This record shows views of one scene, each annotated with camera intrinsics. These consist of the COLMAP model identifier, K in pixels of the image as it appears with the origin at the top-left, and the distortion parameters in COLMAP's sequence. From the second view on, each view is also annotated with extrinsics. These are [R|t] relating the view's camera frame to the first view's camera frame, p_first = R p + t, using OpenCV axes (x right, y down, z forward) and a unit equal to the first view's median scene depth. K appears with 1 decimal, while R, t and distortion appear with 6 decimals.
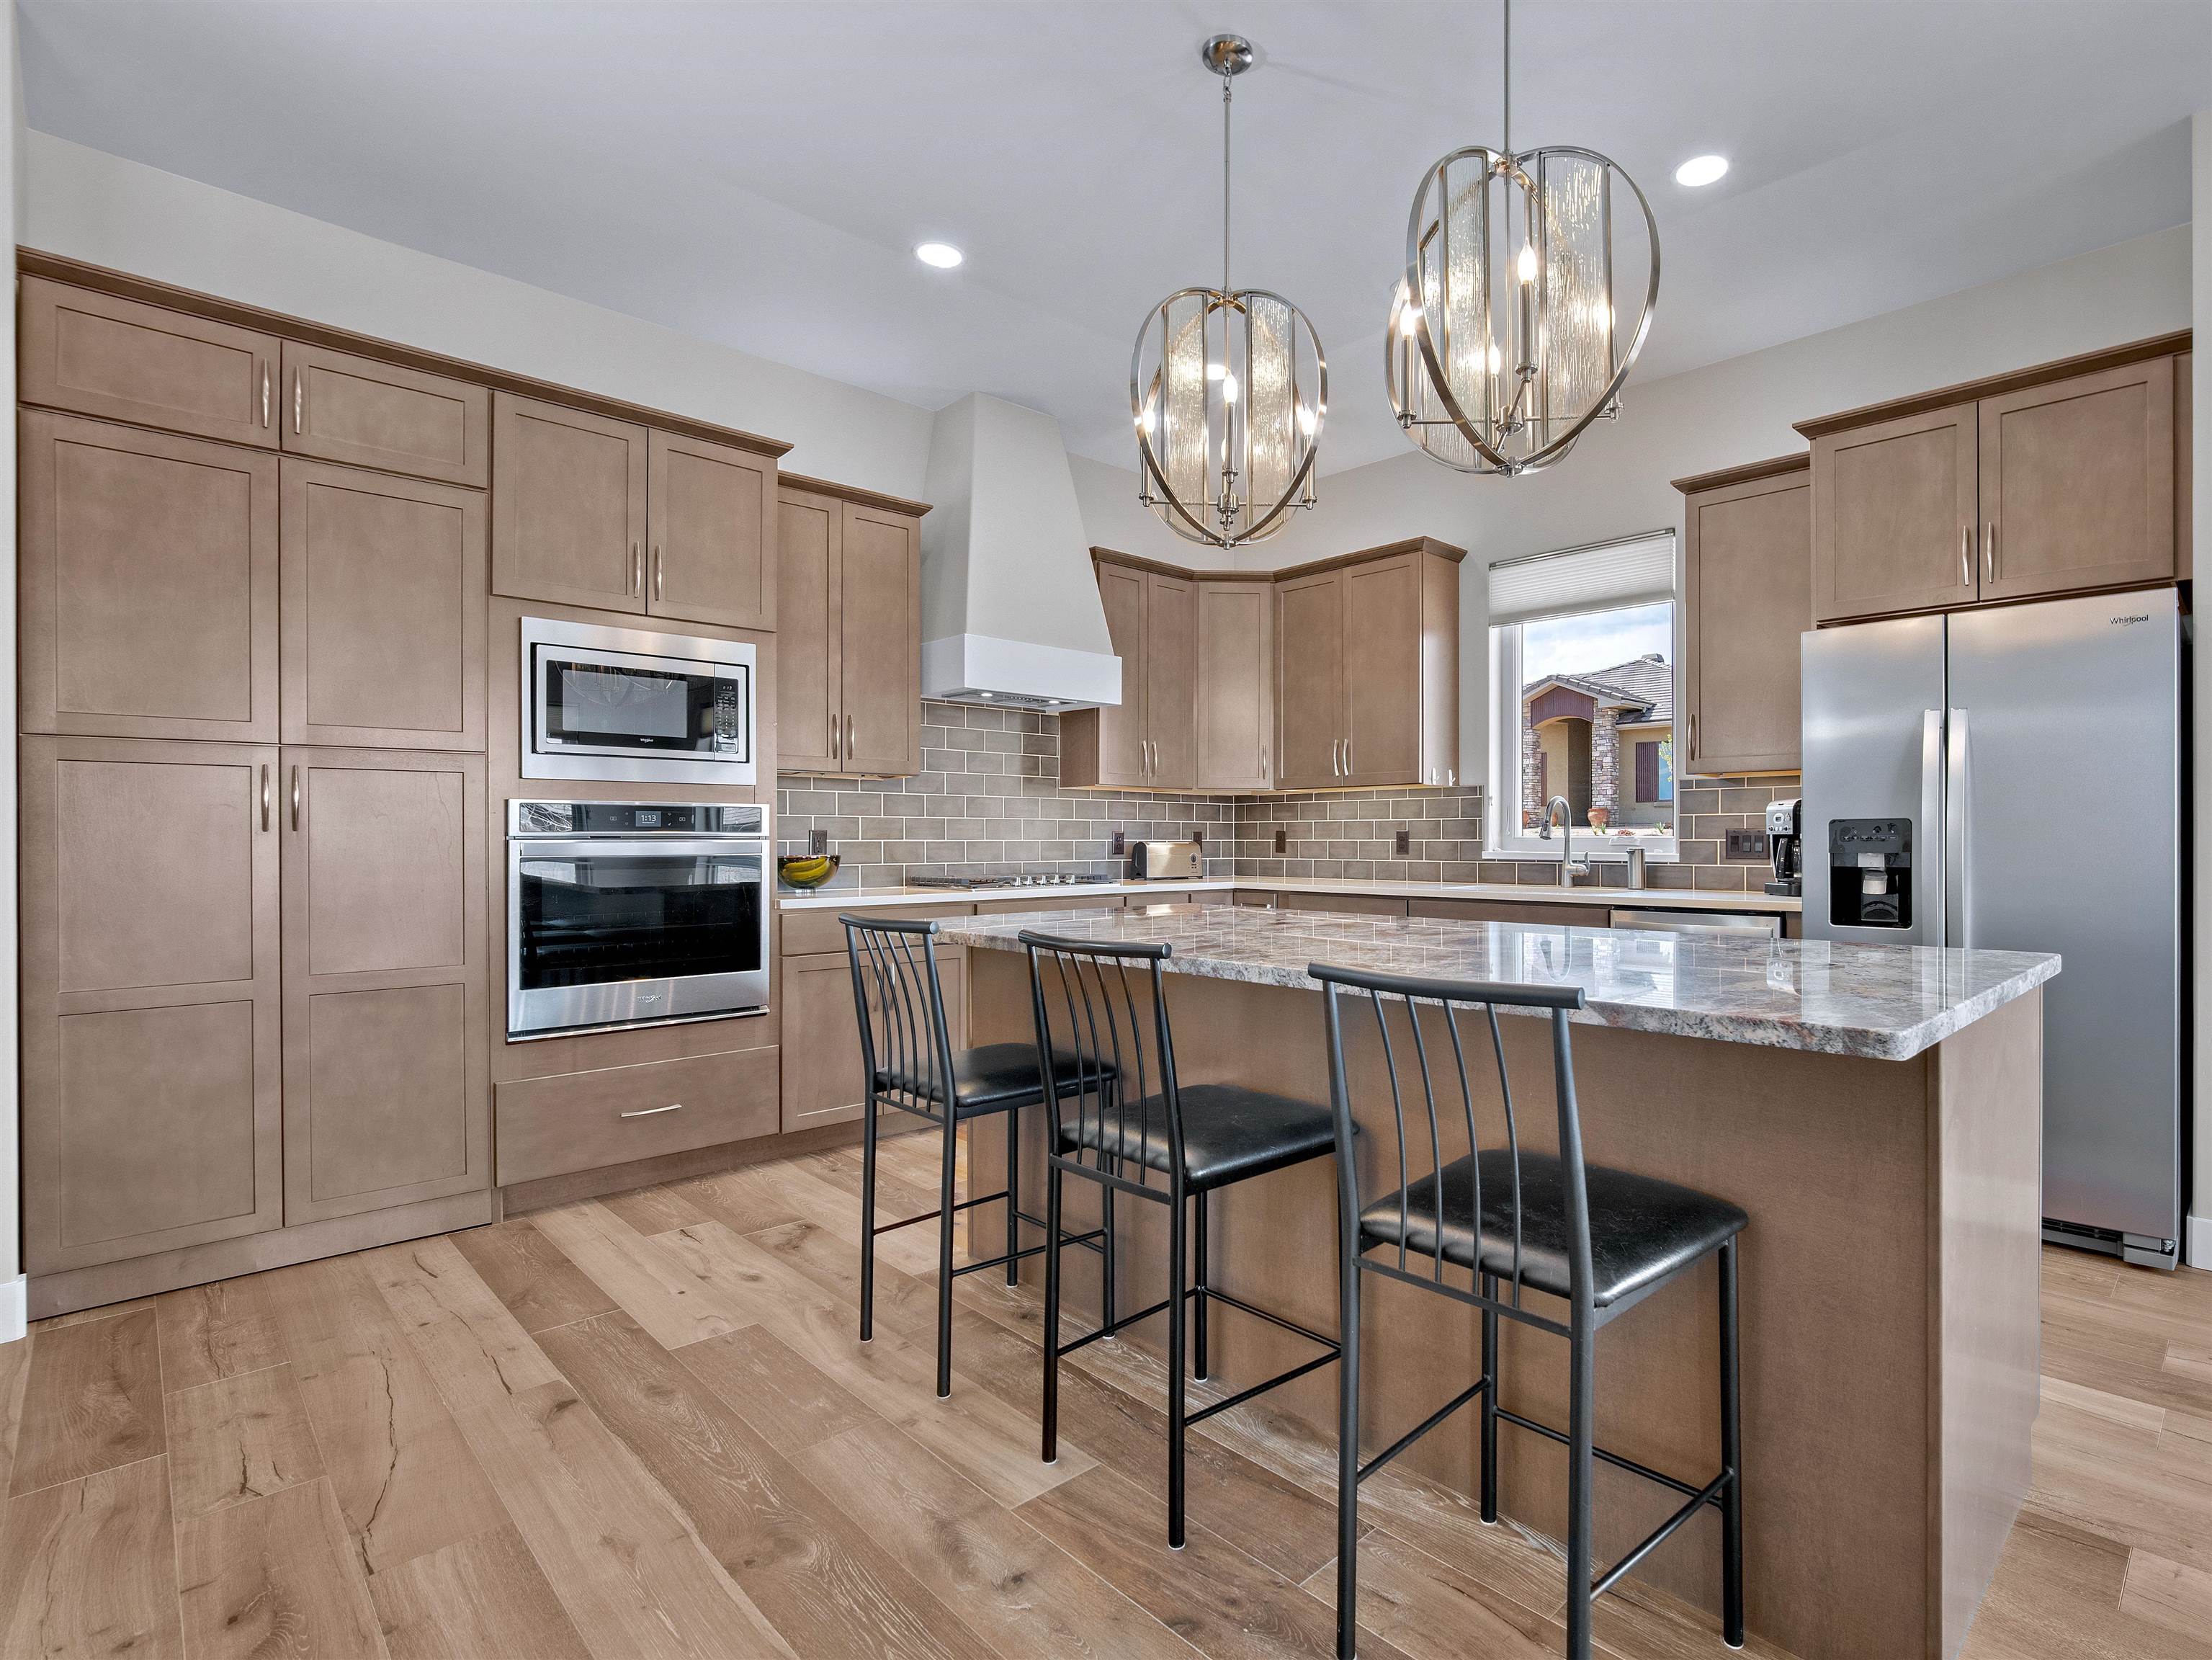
lens RADIAL K [[1107.5, 0, 1148.1], [0, 1107.5, 841.3], [0, 0, 1]] dist [0.000919, 0.001309]
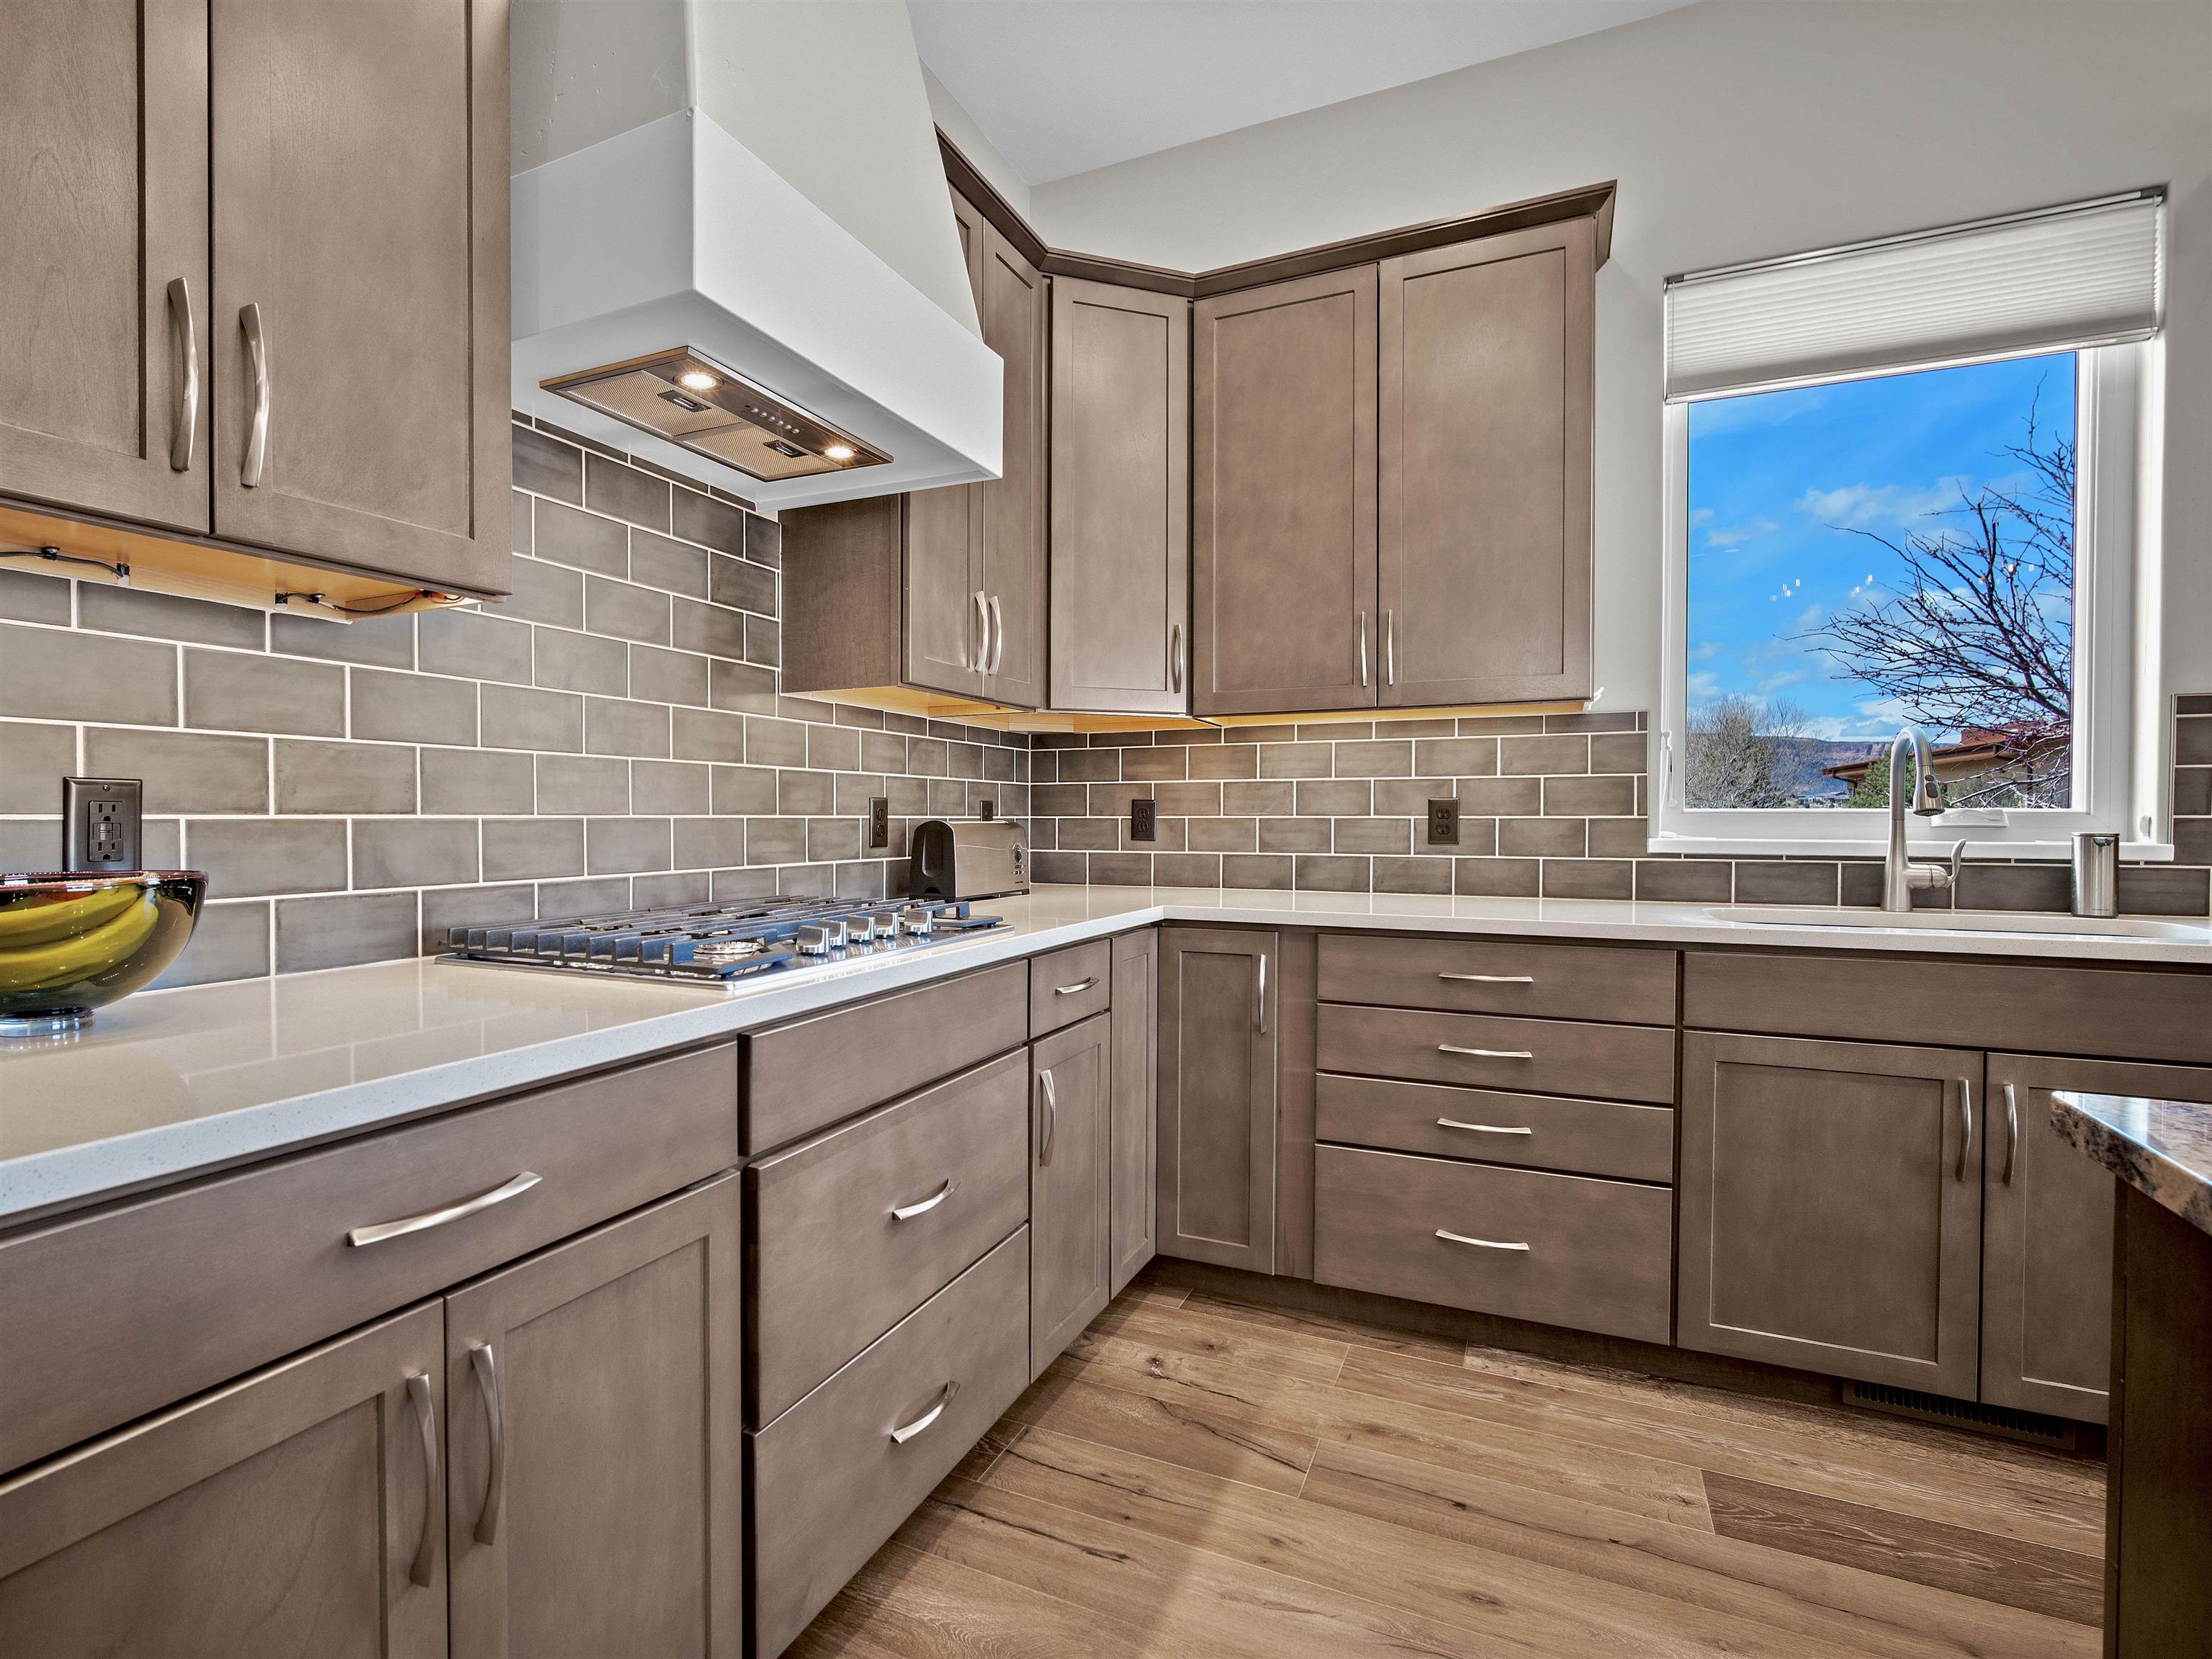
lens RADIAL K [[1107.4, 0, 1016.5], [0, 1107.4, 835.2], [0, 0, 1]] dist [0.000919, 0.001309]
pose [[0.932628, -0.005124, 0.360802, -0.145855], [-0.000446, 0.999882, 0.015351, -0.000374], [-0.360838, -0.014478, 0.932516, 0.579994]]
